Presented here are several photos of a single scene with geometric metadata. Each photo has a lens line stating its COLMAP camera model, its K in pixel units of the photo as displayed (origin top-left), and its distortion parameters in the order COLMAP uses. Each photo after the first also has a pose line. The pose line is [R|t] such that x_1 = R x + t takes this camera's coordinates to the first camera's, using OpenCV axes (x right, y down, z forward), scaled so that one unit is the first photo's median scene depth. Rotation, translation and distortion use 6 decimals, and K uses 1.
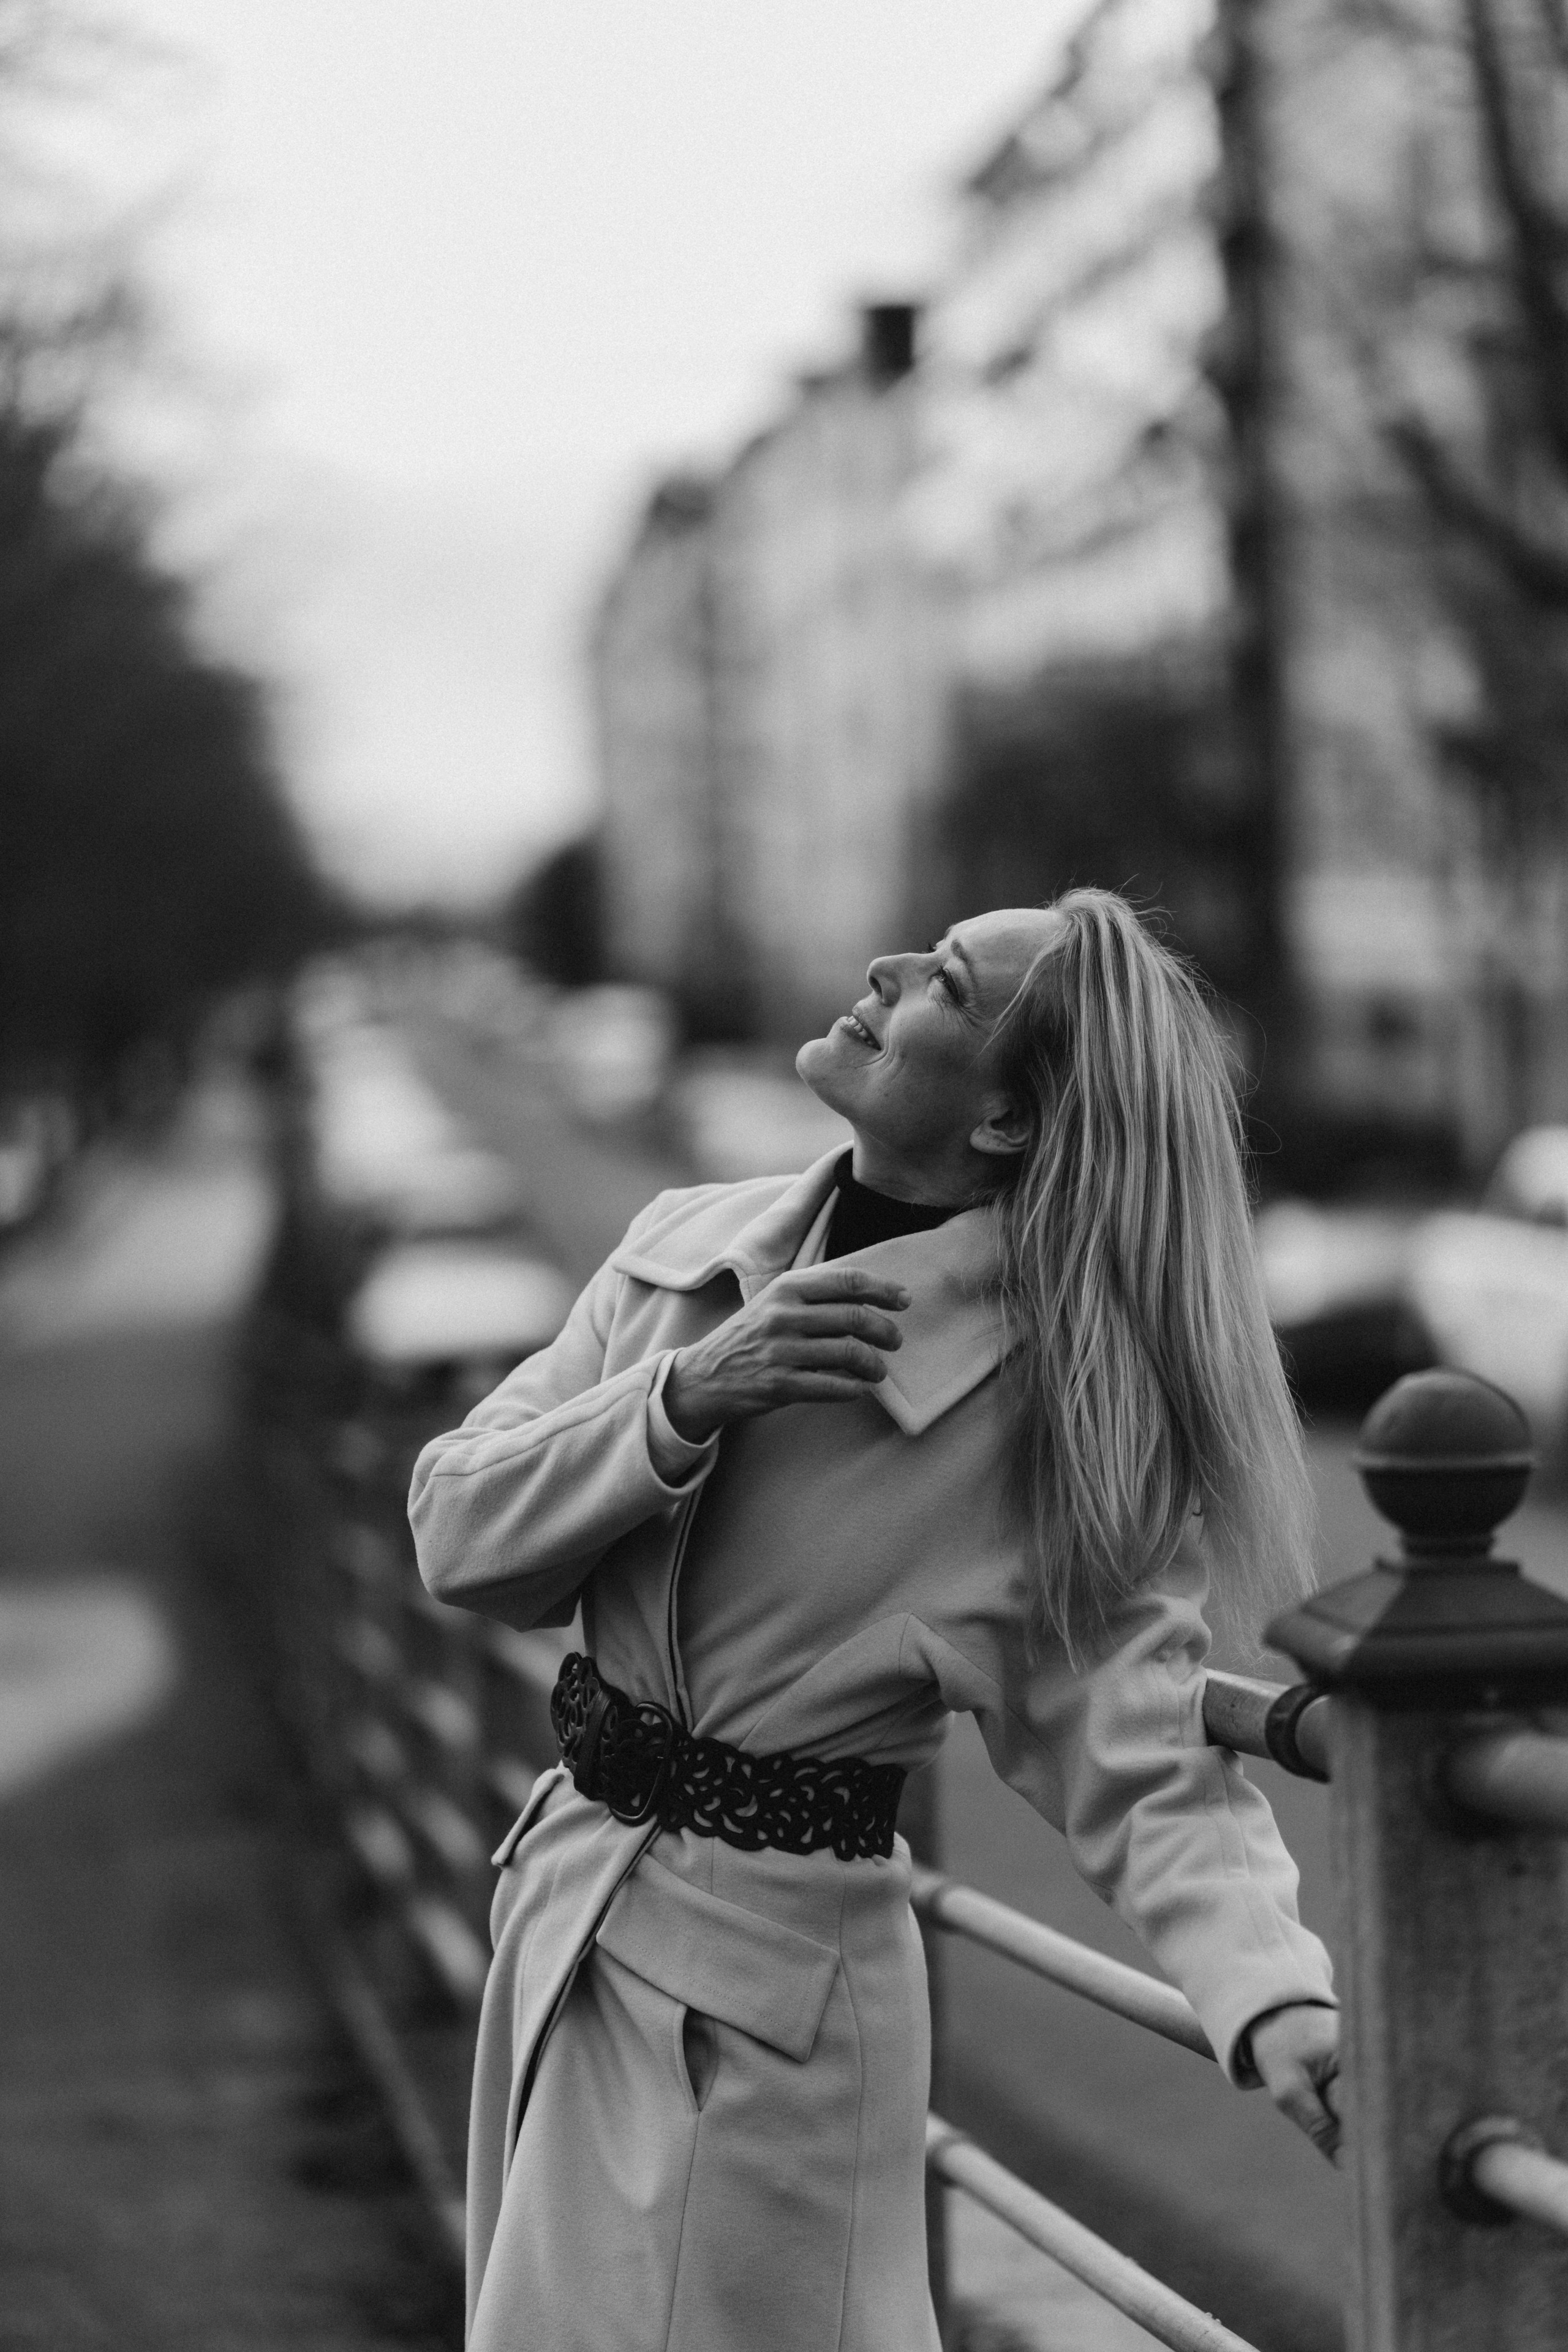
lens RADIAL K [[5730.3, 0, 784.0], [0, 5730.3, 1176.0], [0, 0, 1]] dist [0.006738, 0.026624]
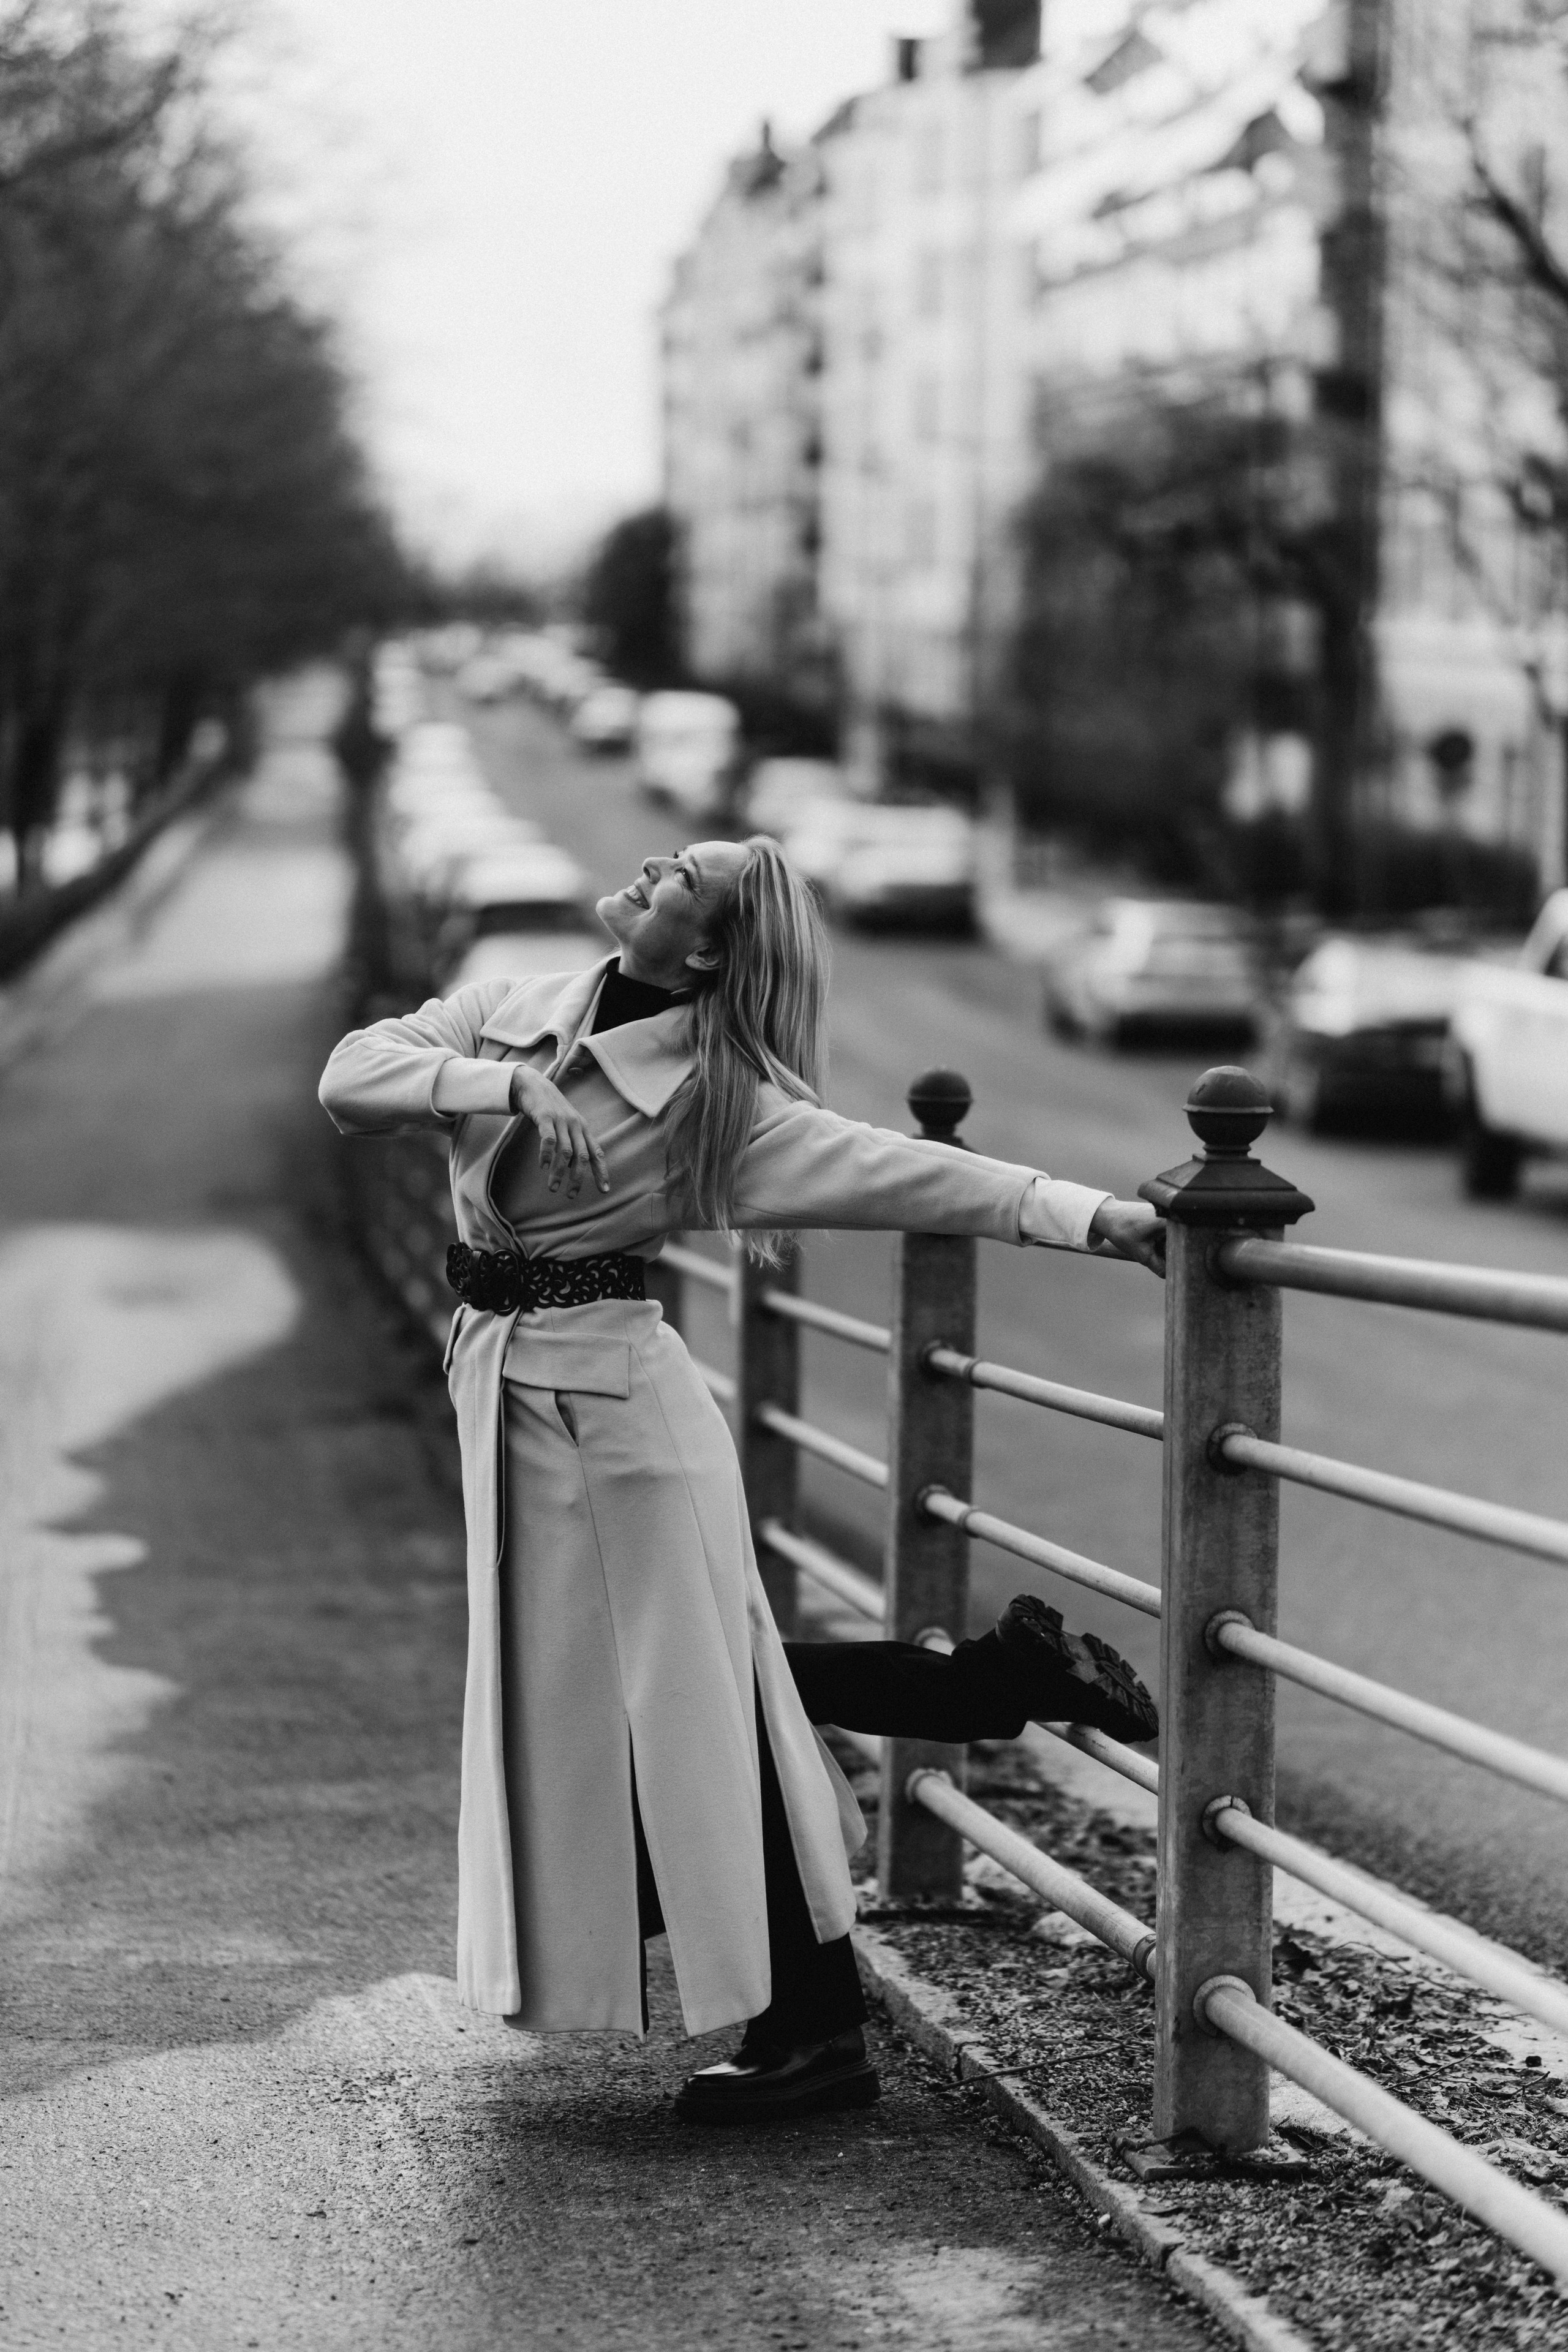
lens RADIAL K [[5978.5, 0, 784.0], [0, 5978.5, 1176.0], [0, 0, 1]] dist [0.081869, -0.452819]
pose [[0.998819, 0.047972, -0.007752, -0.013474], [-0.047510, 0.997535, 0.051636, -0.015082], [0.010210, -0.051207, 0.998636, -0.577004]]
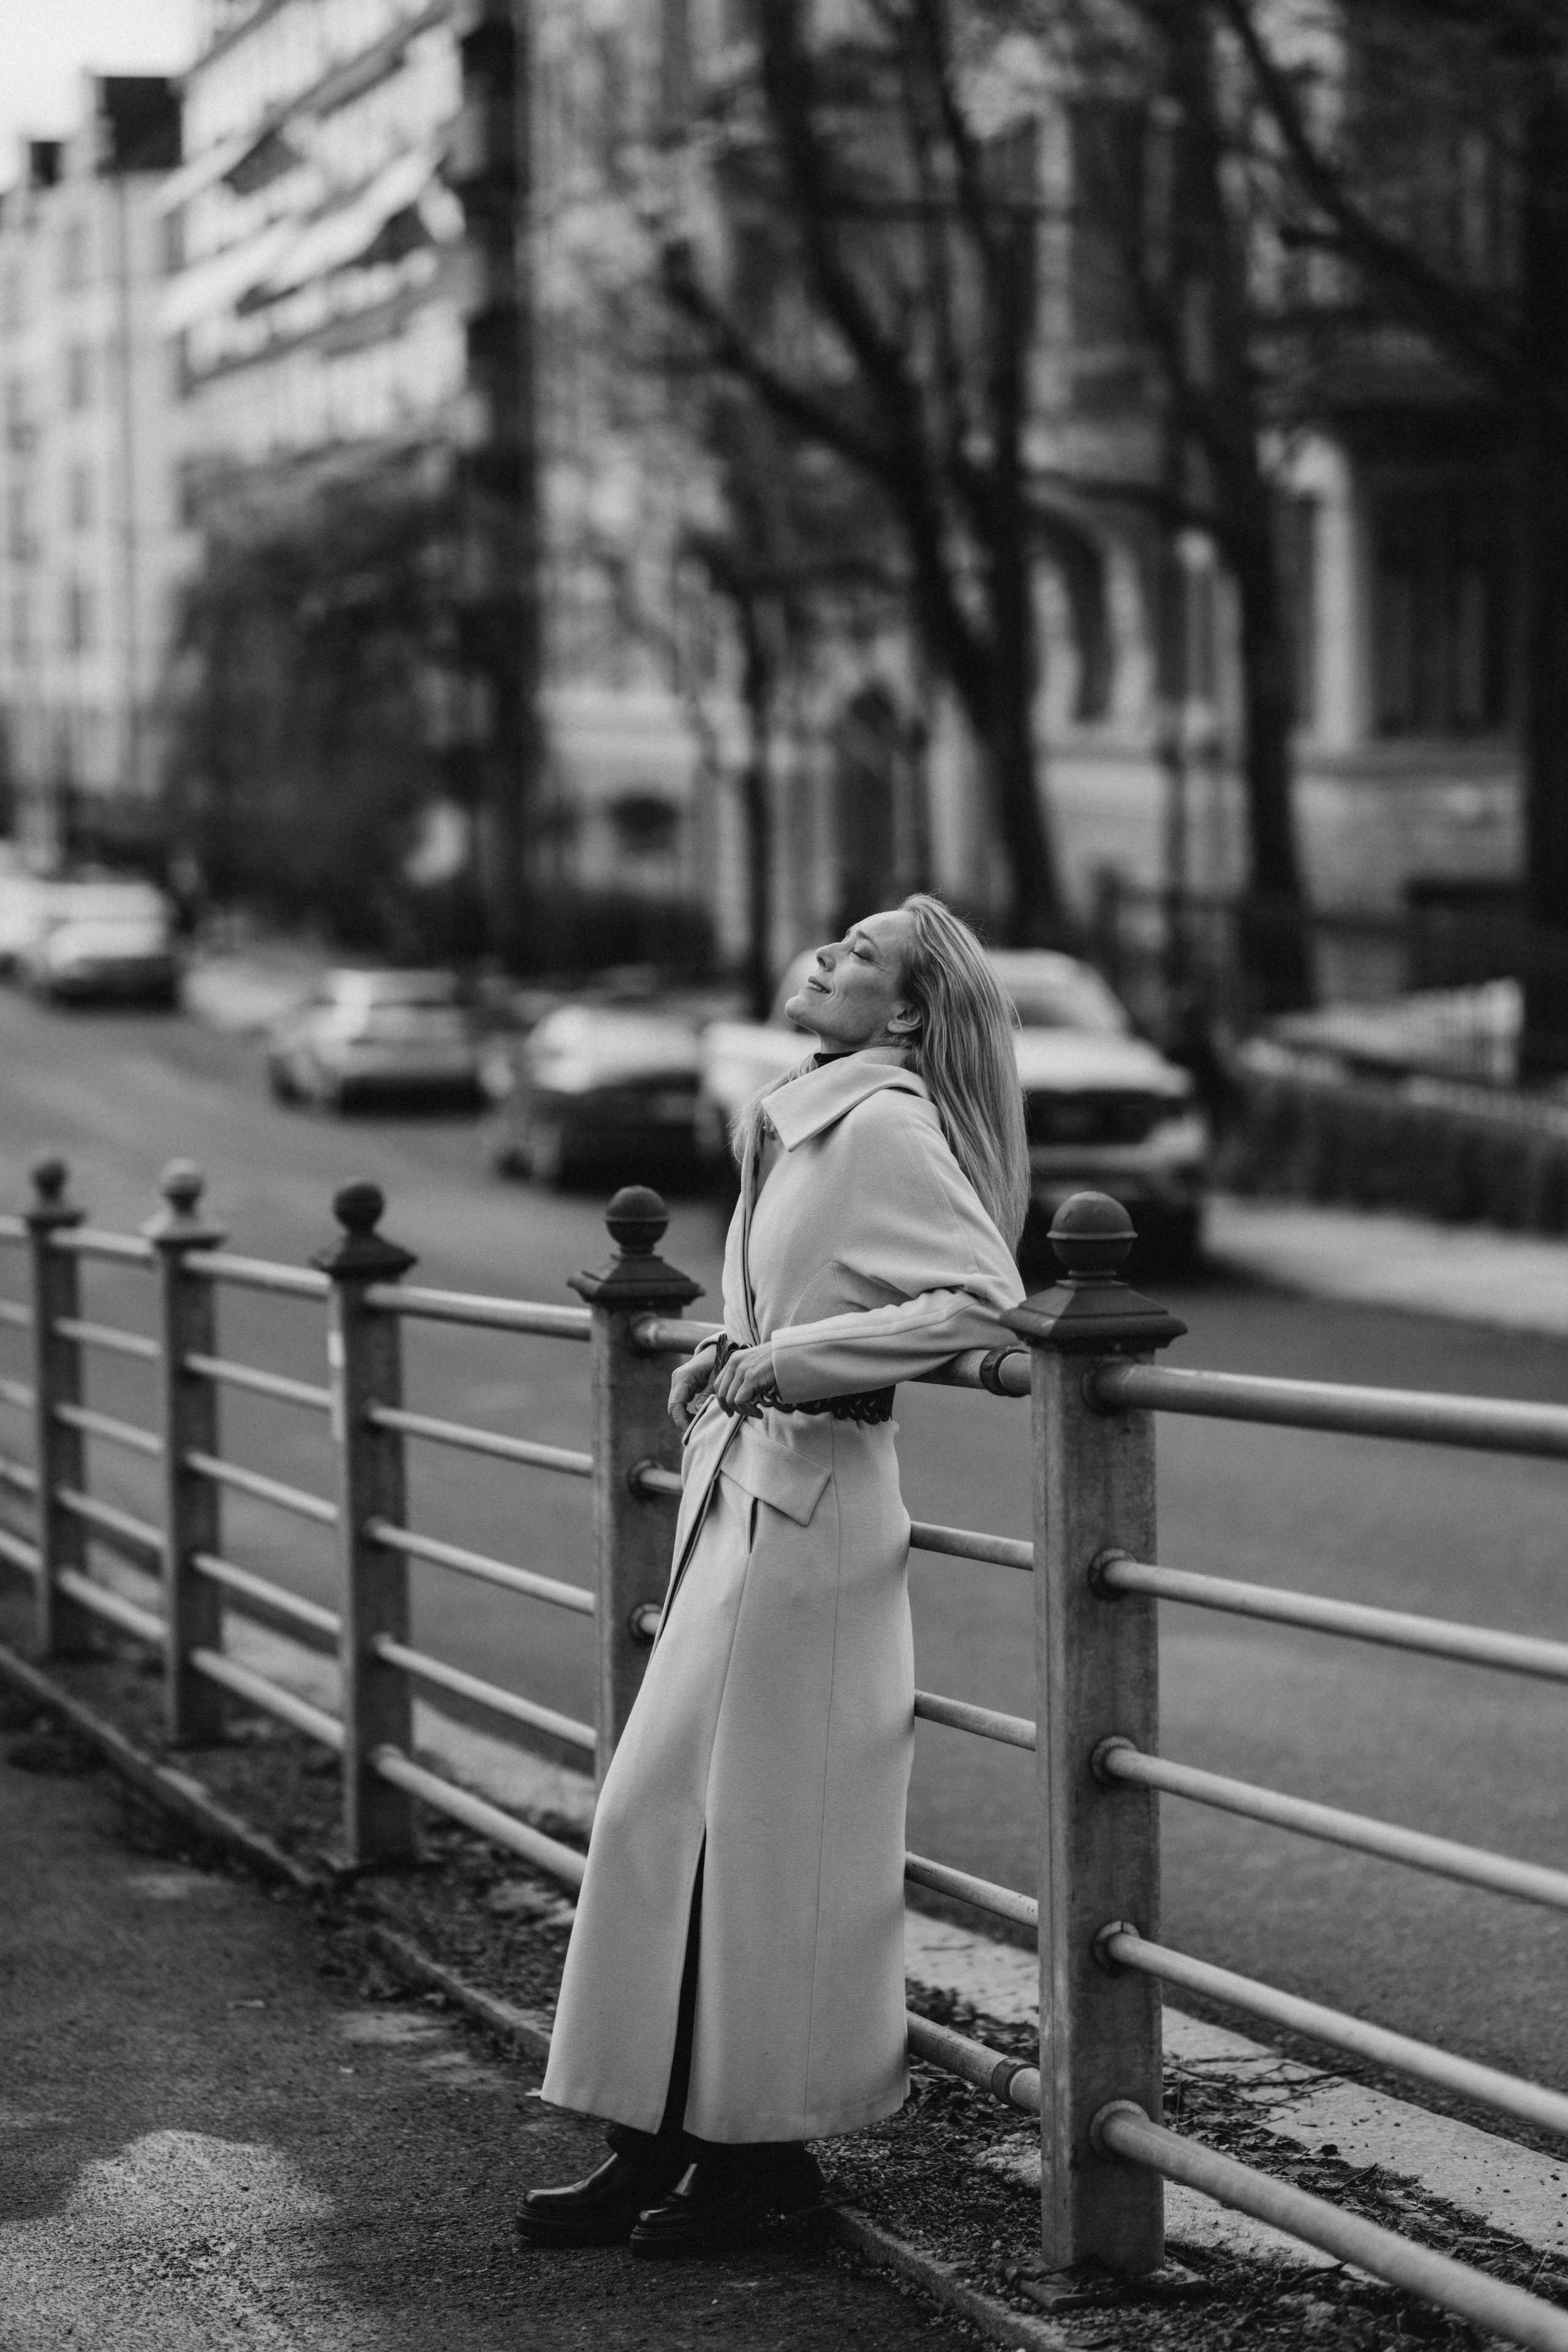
lens RADIAL K [[5730.3, 0, 784.0], [0, 5730.3, 1176.0], [0, 0, 1]] dist [0.006738, 0.026624]
pose [[0.990258, 0.005119, 0.139152, -0.140378], [-0.010704, 0.999166, 0.039417, -0.025850], [-0.138834, -0.040522, 0.989486, -0.511985]]
